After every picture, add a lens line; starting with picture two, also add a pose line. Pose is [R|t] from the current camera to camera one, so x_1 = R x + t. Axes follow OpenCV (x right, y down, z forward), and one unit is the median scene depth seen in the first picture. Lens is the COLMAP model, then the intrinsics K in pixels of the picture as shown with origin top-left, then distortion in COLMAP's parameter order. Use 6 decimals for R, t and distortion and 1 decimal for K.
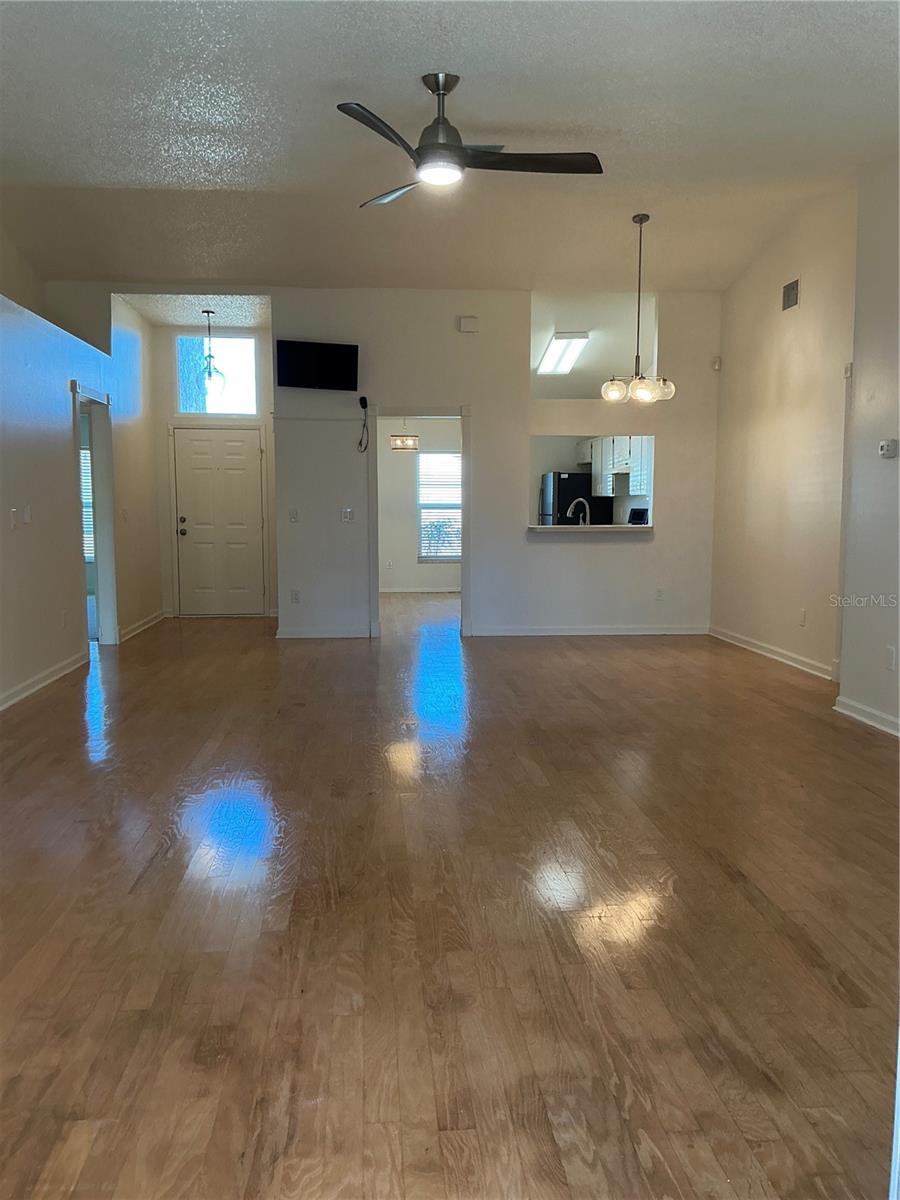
lens RADIAL K [[985.9, 0, 450.0], [0, 985.9, 600.0], [0, 0, 1]] dist [0.207152, -0.286313]
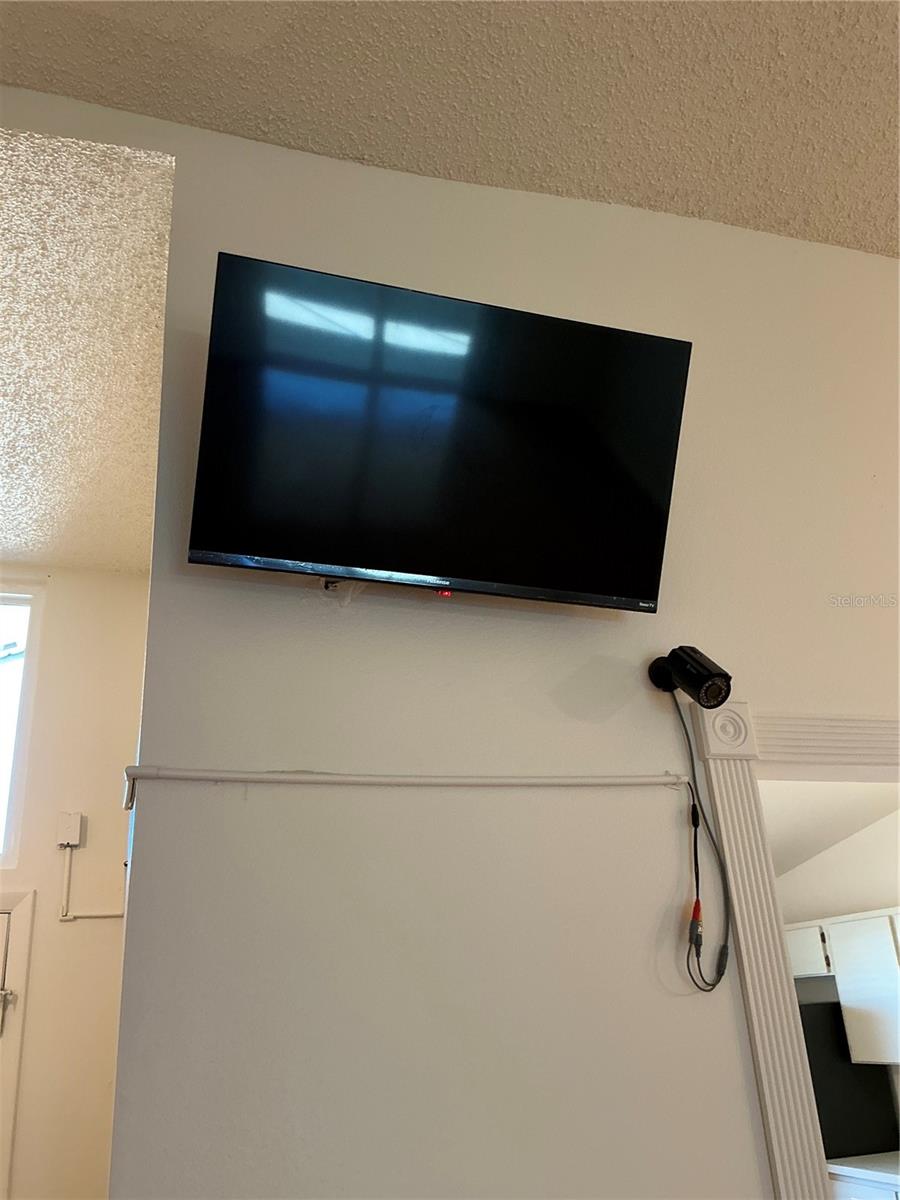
lens RADIAL K [[985.9, 0, 450.0], [0, 985.9, 600.0], [0, 0, 1]] dist [0.207152, -0.286313]
pose [[0.977308, 0.020484, 0.210831, -0.162560], [0.081743, 0.881746, -0.464589, -0.133265], [-0.195416, 0.471280, 0.860063, 0.849821]]
